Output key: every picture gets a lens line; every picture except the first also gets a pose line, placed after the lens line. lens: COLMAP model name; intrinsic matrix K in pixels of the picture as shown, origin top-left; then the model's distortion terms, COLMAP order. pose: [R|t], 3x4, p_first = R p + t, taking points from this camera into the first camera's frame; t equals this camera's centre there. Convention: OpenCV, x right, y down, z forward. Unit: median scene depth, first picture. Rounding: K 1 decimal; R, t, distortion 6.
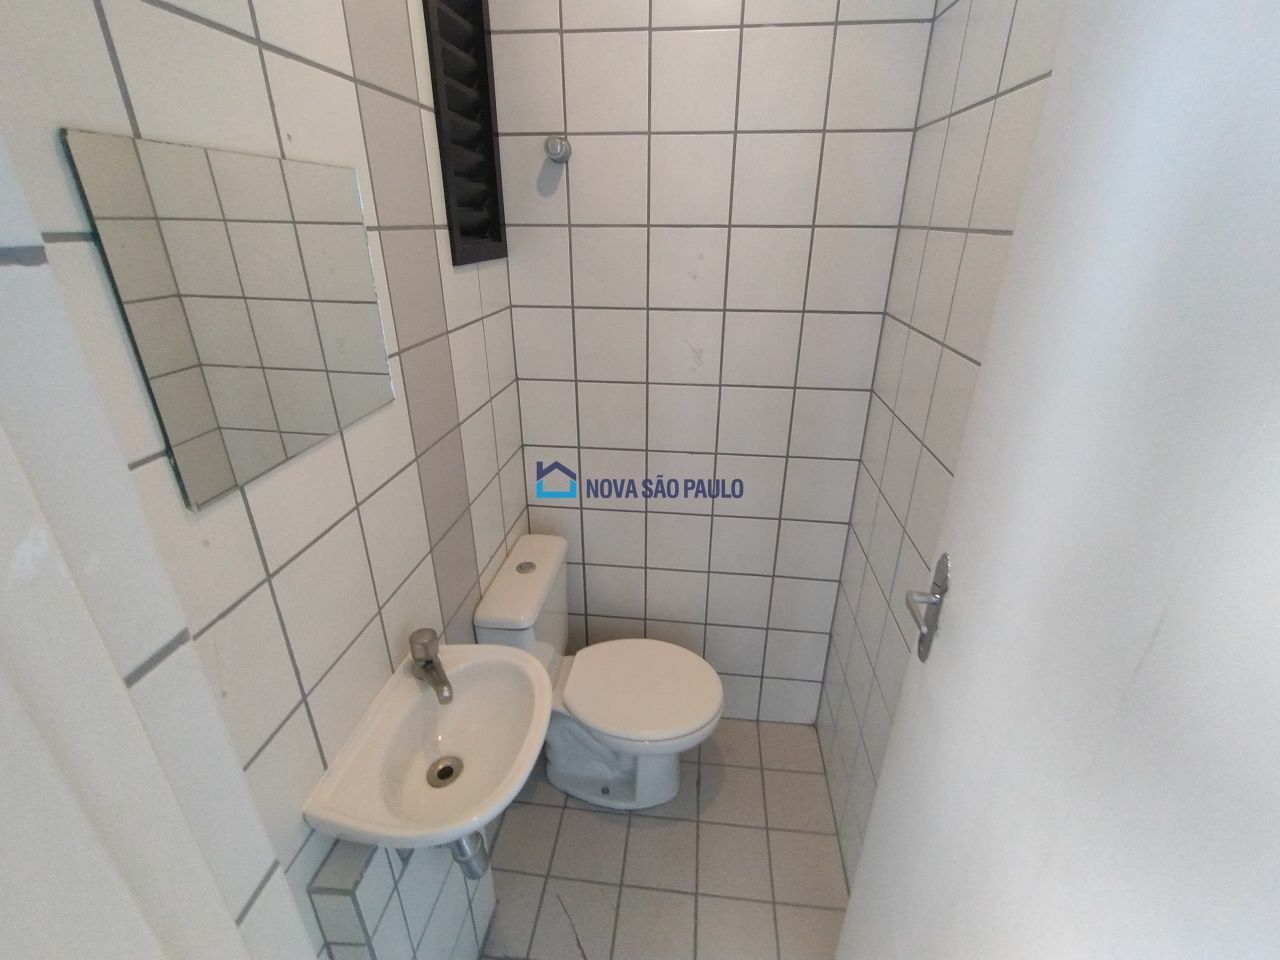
lens RADIAL K [[577.9, 0, 638.6], [0, 577.9, 471.8], [0, 0, 1]] dist [-0.001029, -0.000554]
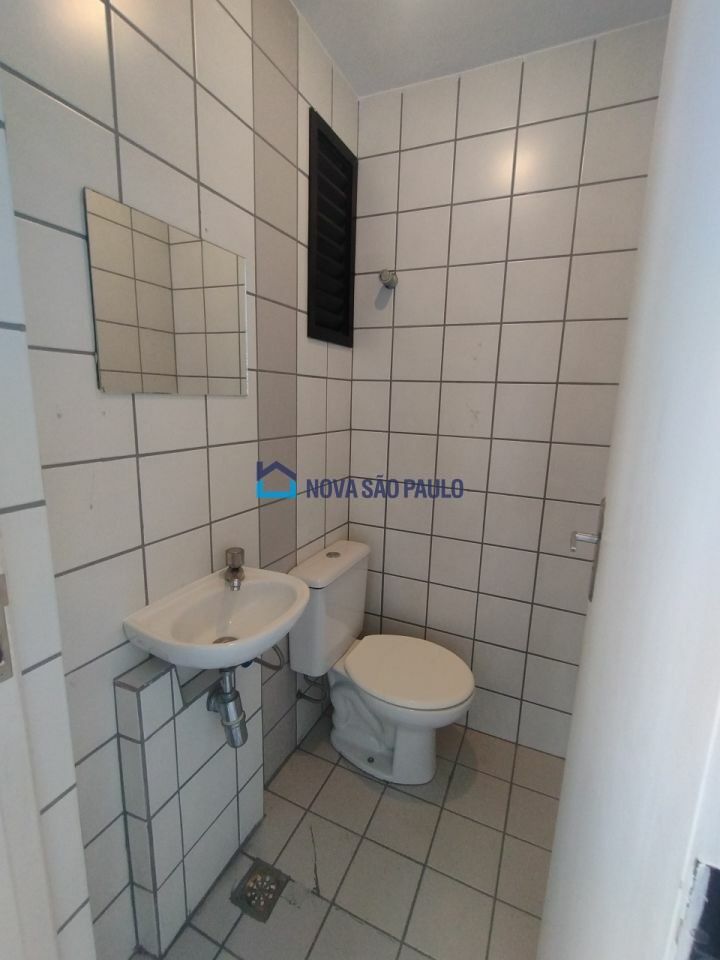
lens RADIAL K [[433.4, 0, 365.8], [0, 433.4, 478.7], [0, 0, 1]] dist [-0.001029, -0.000554]
pose [[0.951625, 0.083305, -0.295754, 0.185537], [-0.148279, 0.967555, -0.204575, 0.206491], [0.269116, 0.238532, 0.933102, 0.012179]]
